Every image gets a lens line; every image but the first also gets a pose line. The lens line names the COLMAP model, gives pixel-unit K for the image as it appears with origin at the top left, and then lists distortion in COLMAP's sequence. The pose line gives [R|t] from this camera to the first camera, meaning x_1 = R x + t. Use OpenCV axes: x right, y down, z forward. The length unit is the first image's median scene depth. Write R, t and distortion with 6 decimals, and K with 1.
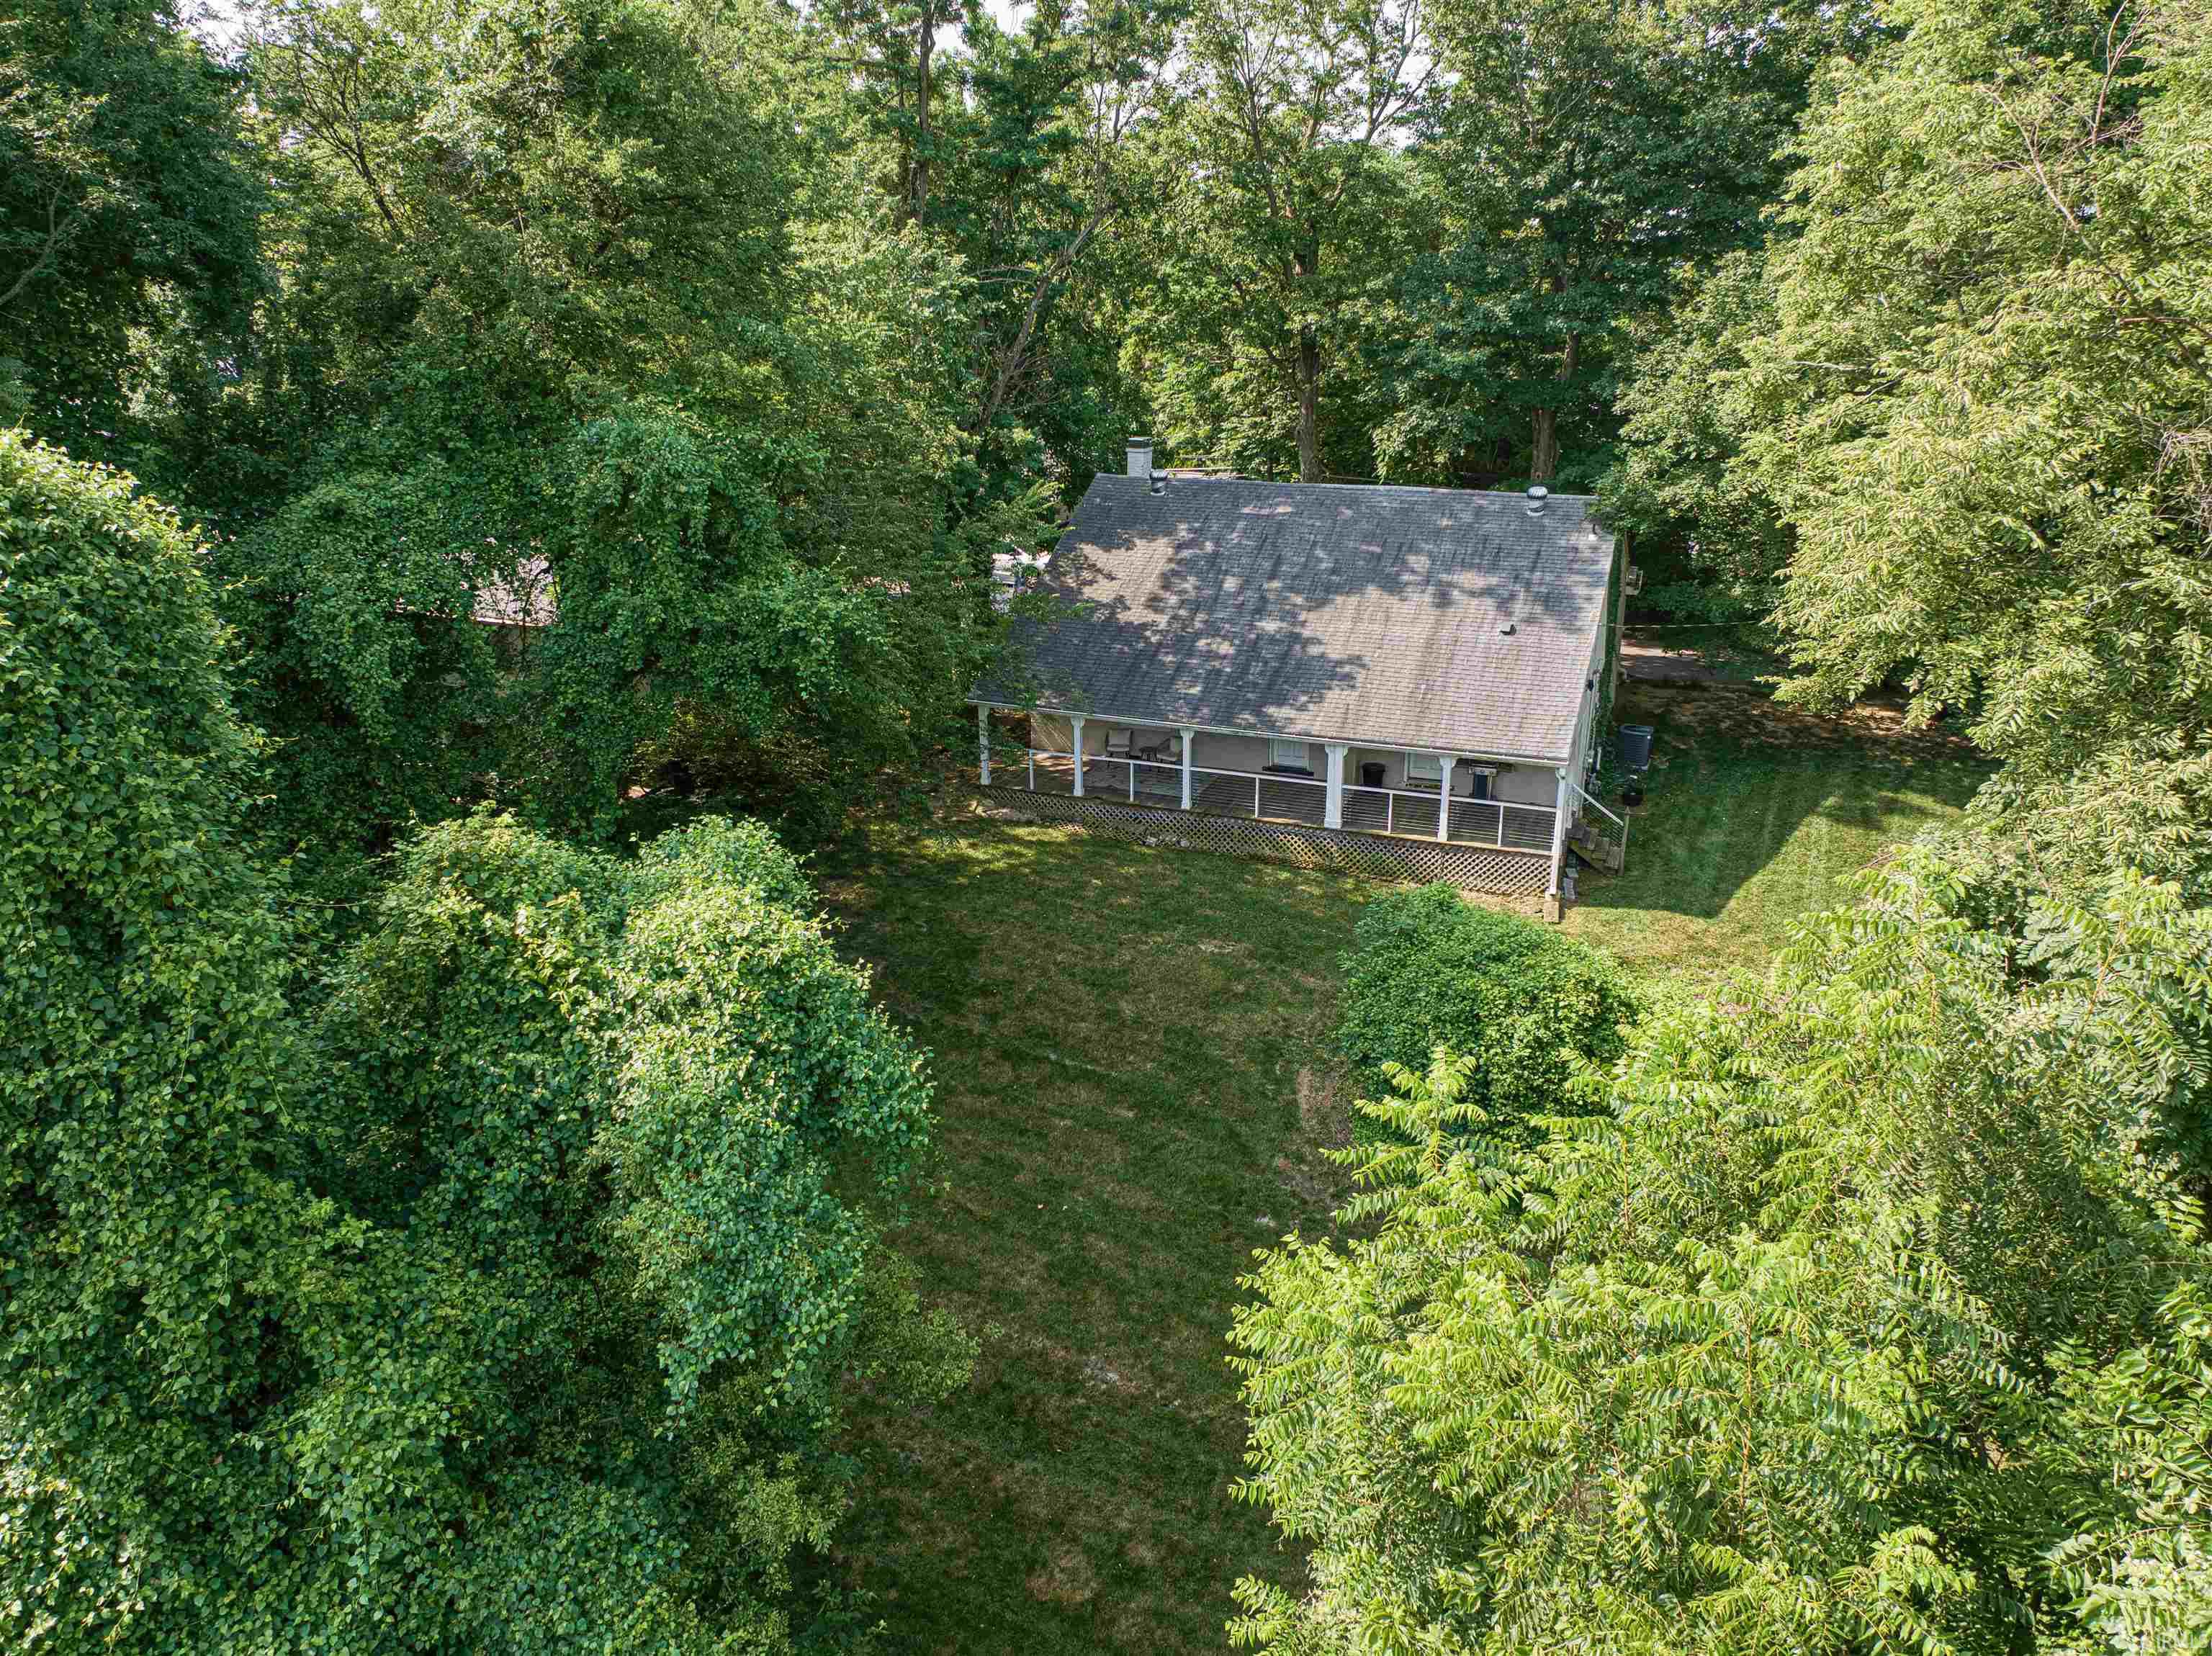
lens RADIAL K [[1564.4, 0, 1111.9], [0, 1564.4, 826.0], [0, 0, 1]] dist [0.020493, -0.034594]
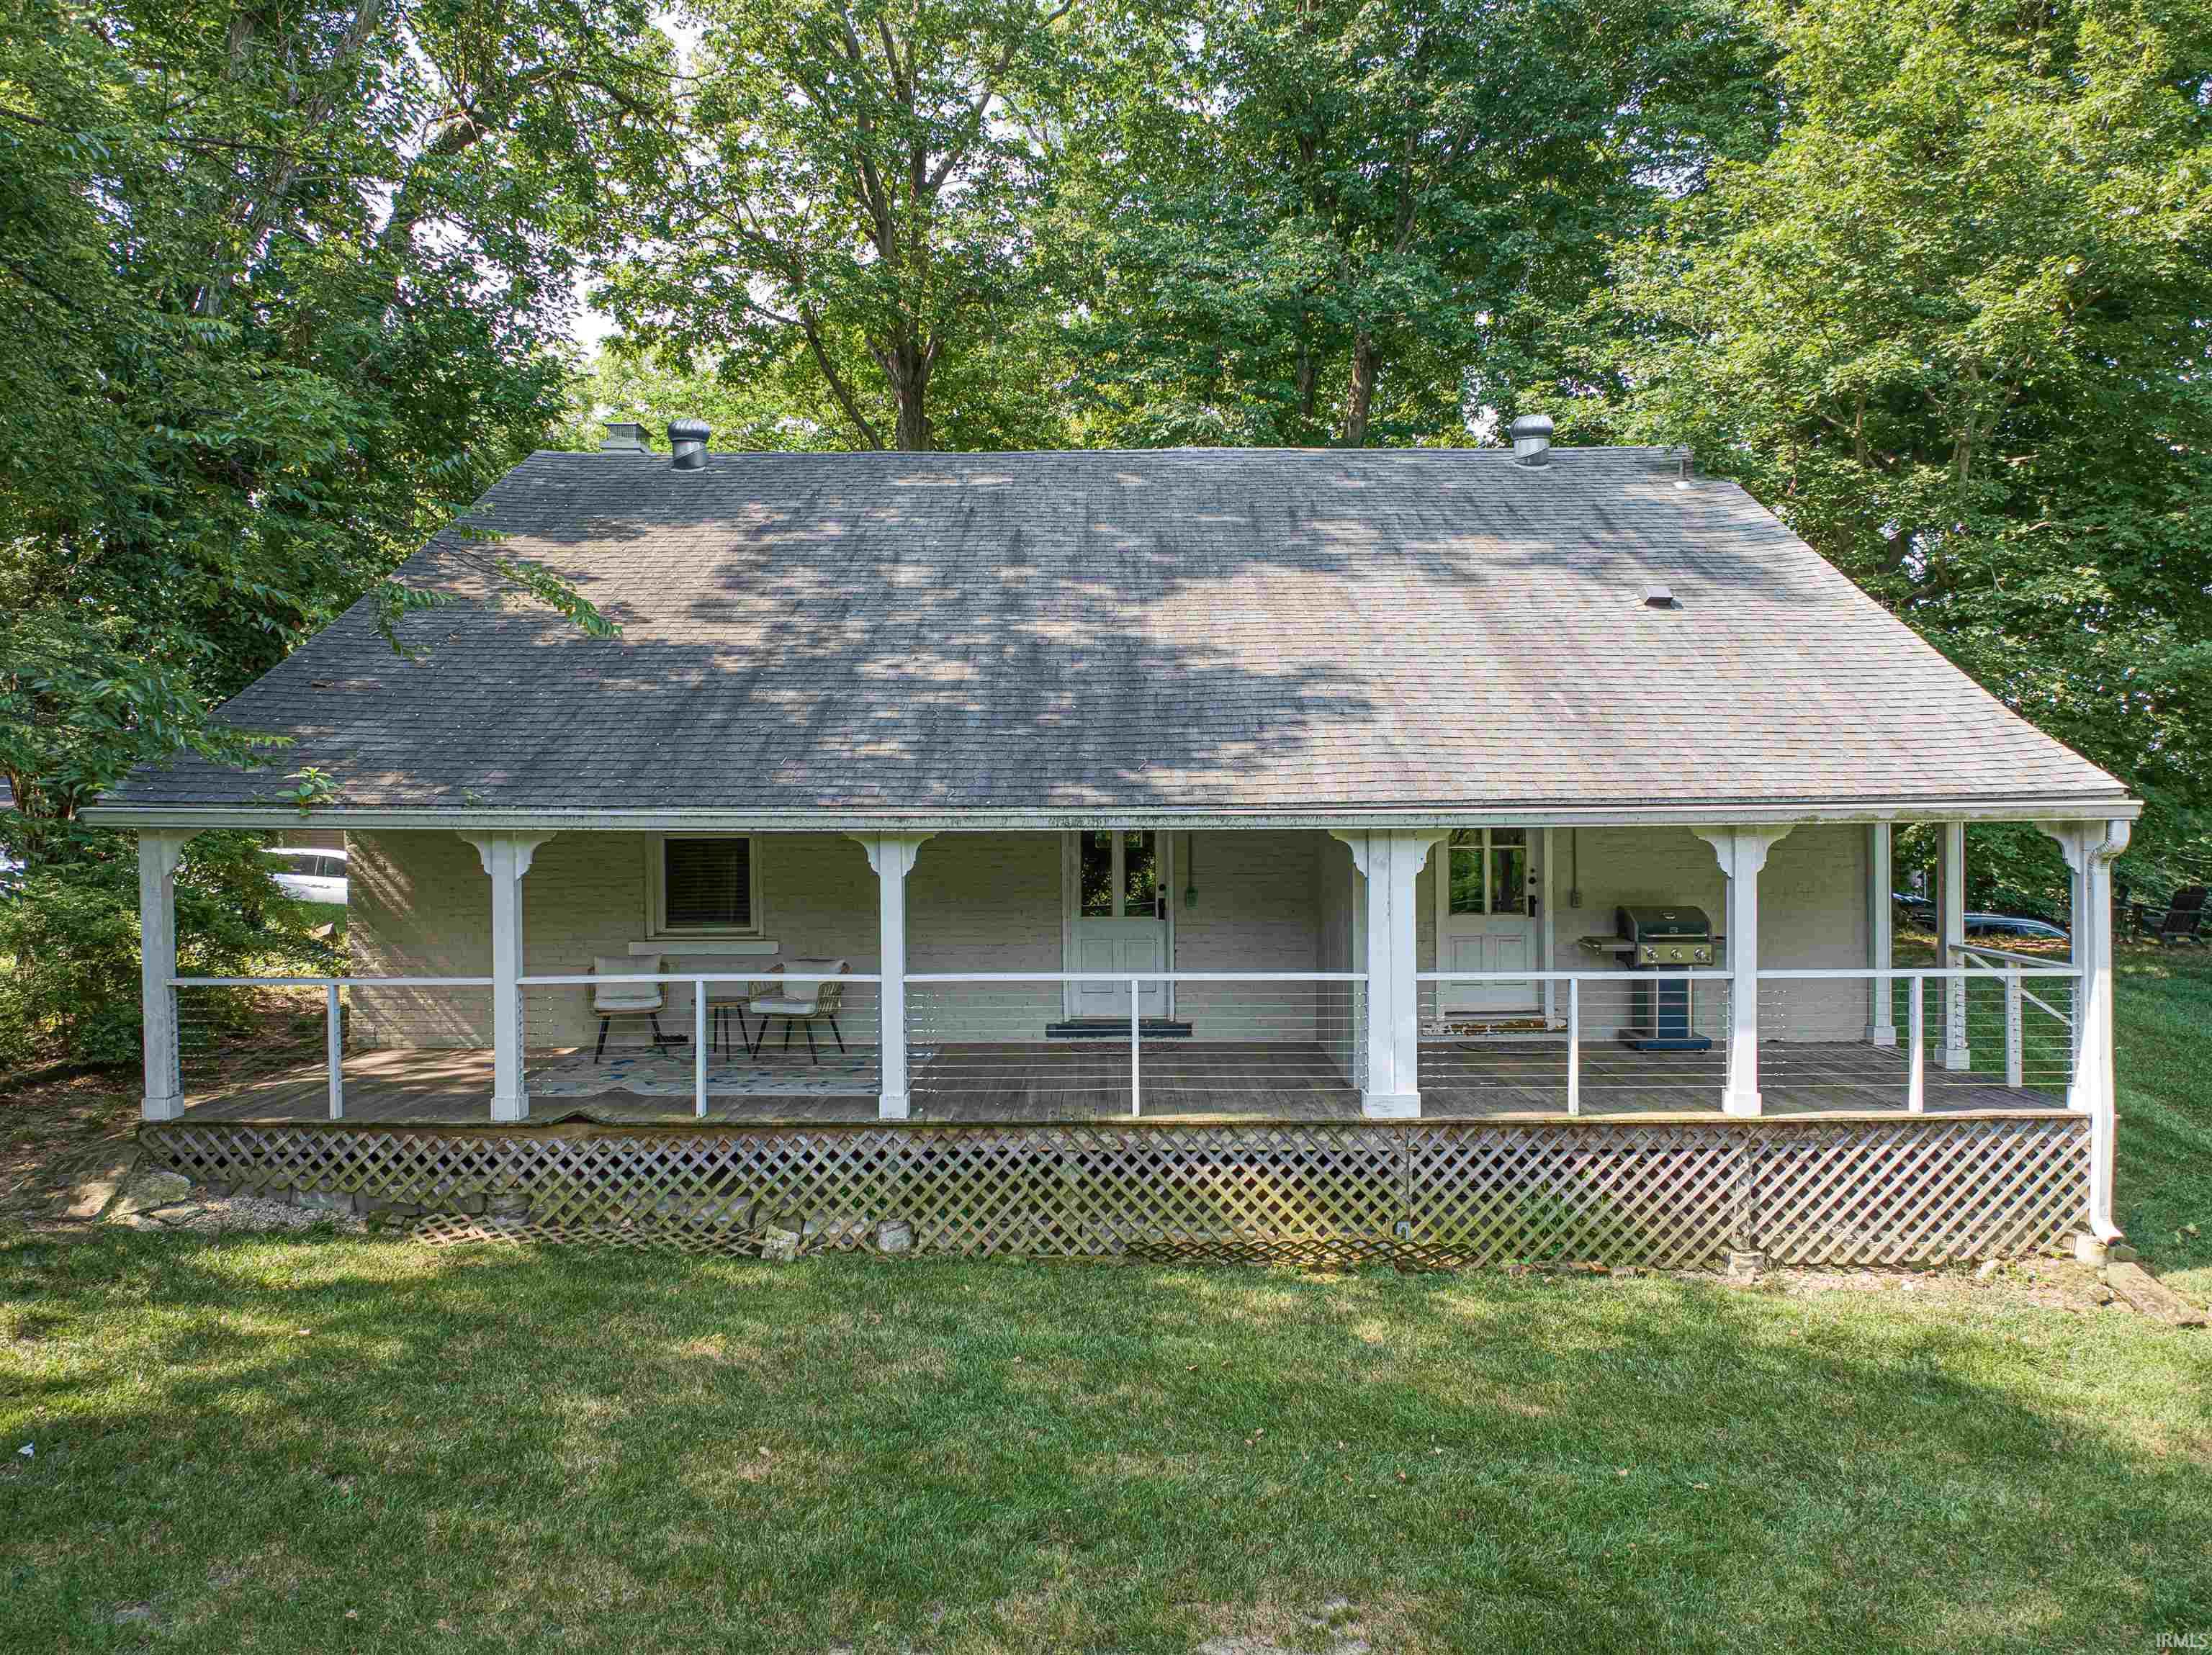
lens RADIAL K [[1564.2, 0, 1103.9], [0, 1564.2, 838.9], [0, 0, 1]] dist [0.020493, -0.034594]
pose [[0.931086, -0.004780, 0.364769, -0.025283], [0.123781, 0.944732, -0.303577, 0.034920], [-0.343158, 0.327808, 0.880219, 0.707435]]
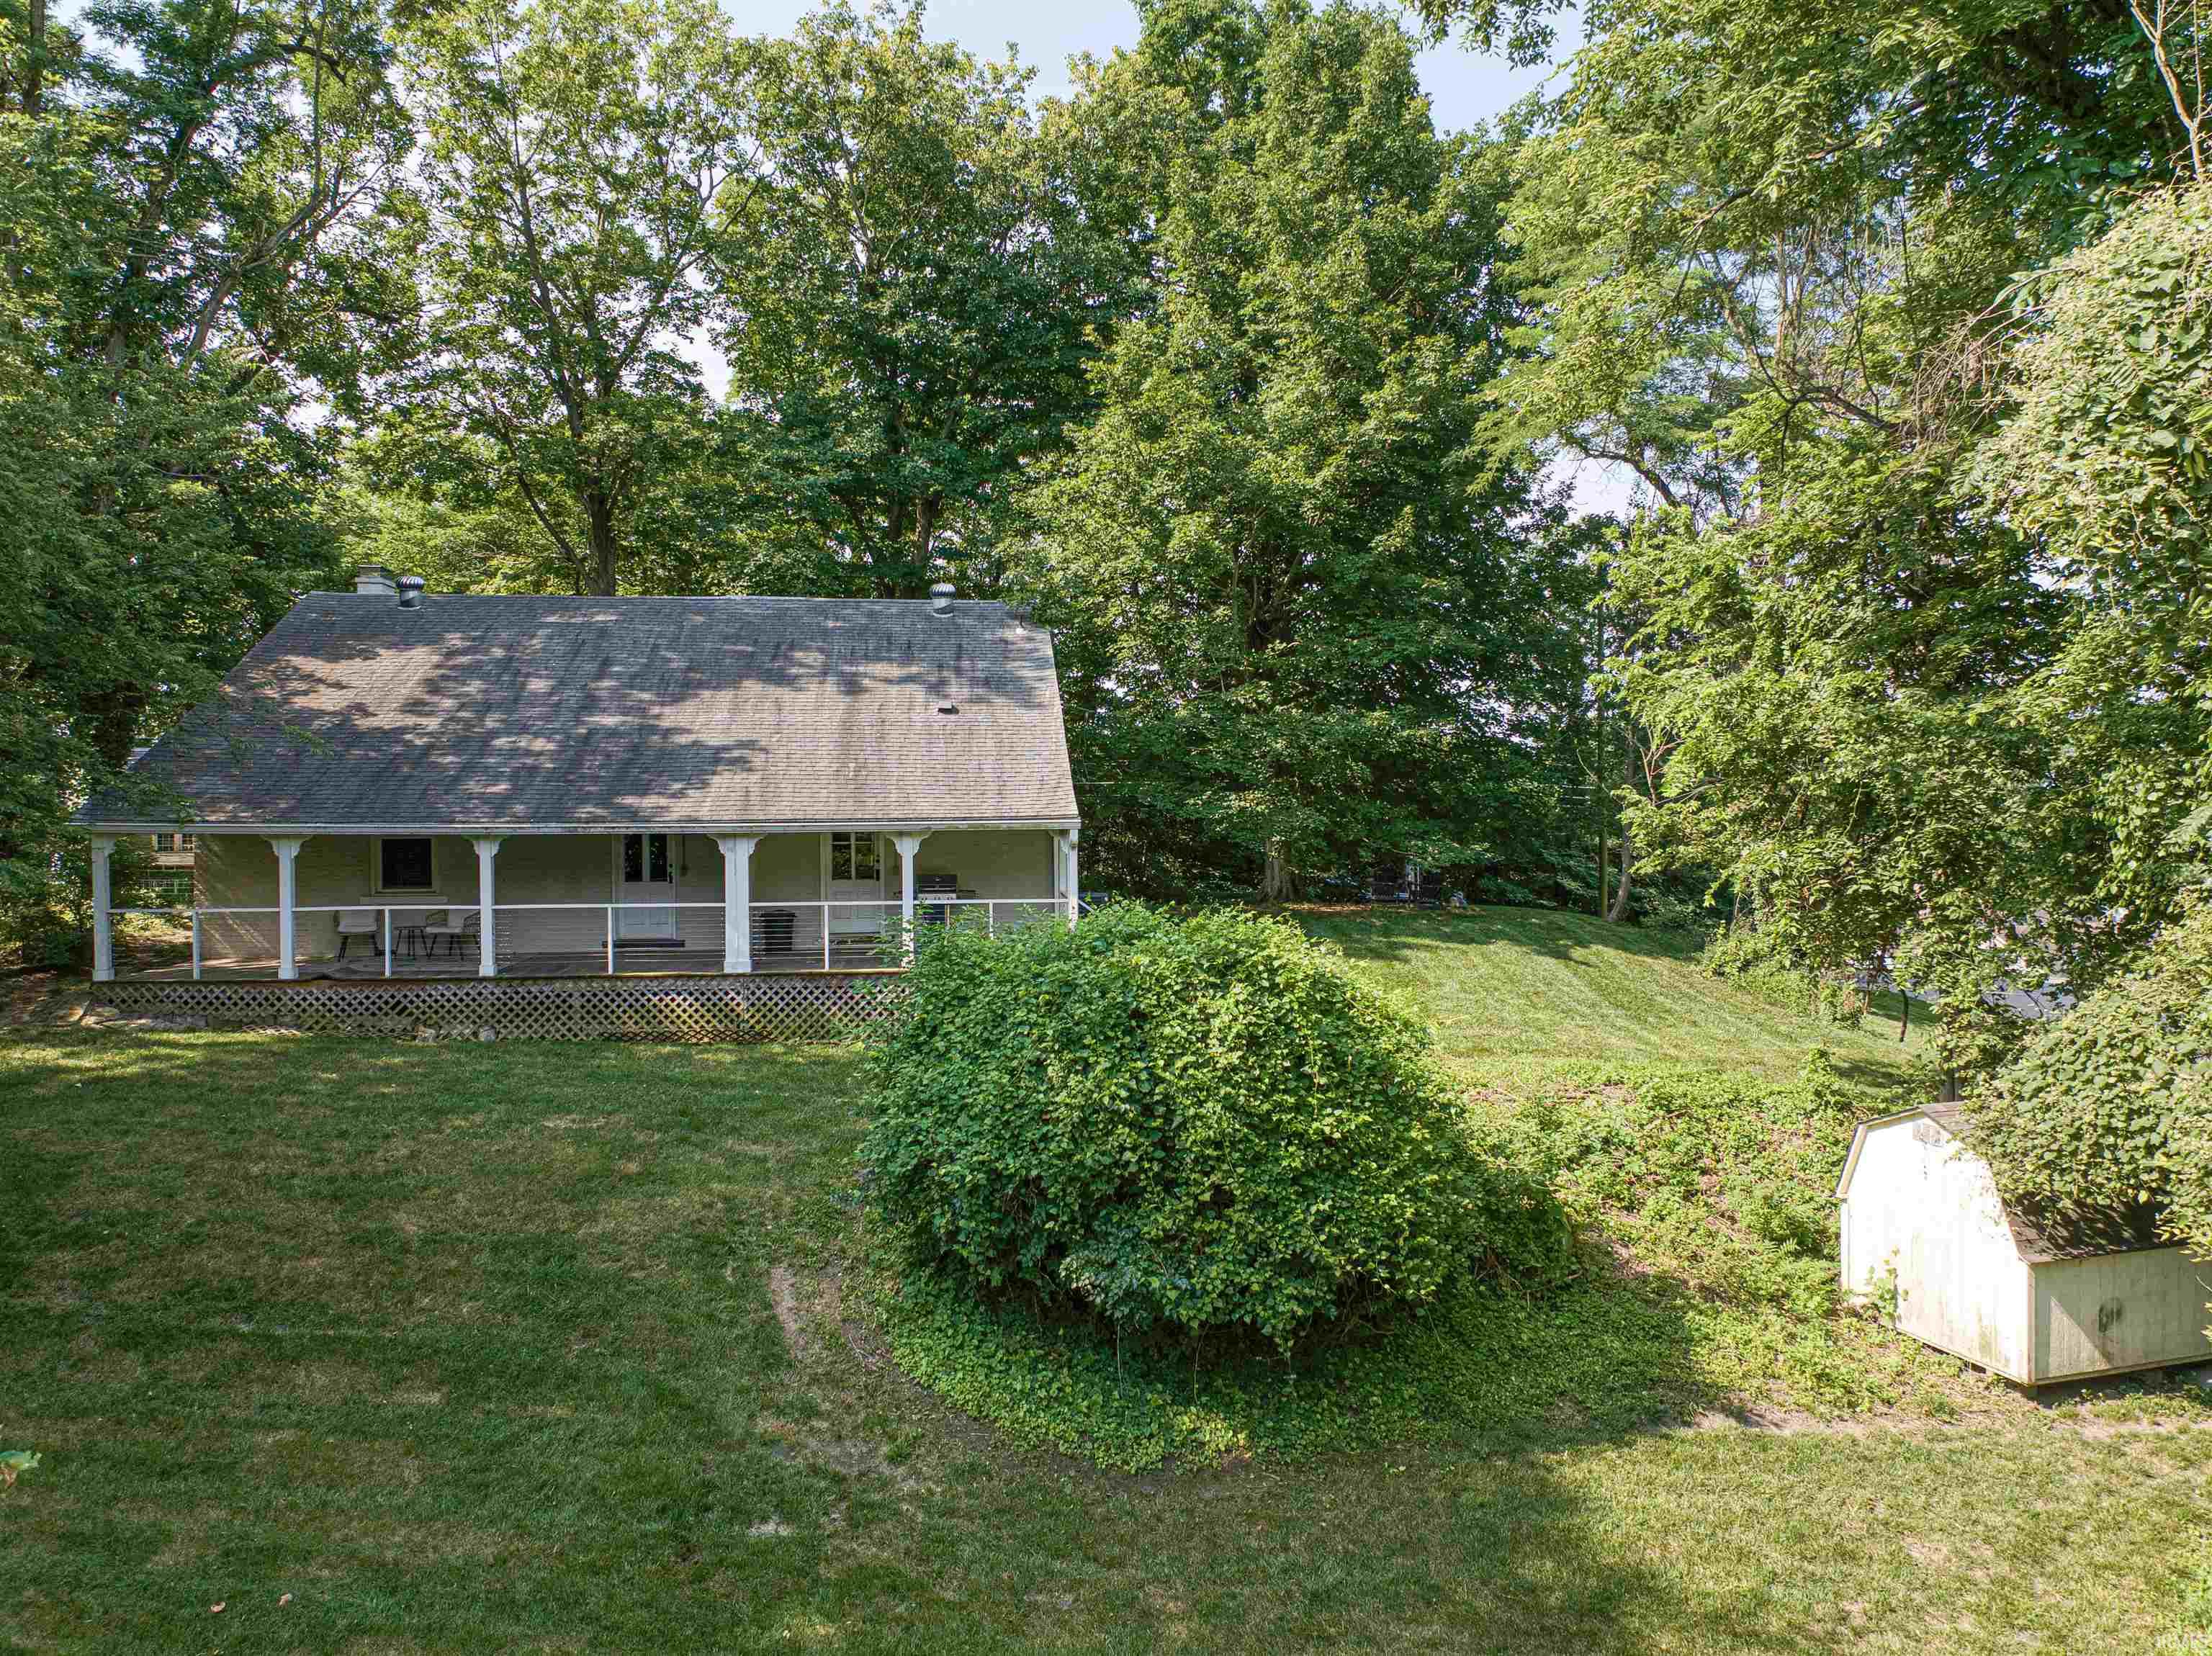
lens RADIAL K [[1564.4, 0, 1114.7], [0, 1564.4, 821.3], [0, 0, 1]] dist [0.020493, -0.034594]
pose [[0.885693, -0.002760, 0.464262, -0.020289], [0.157066, 0.942801, -0.294036, 0.151930], [-0.436895, 0.333346, 0.835466, 0.362082]]
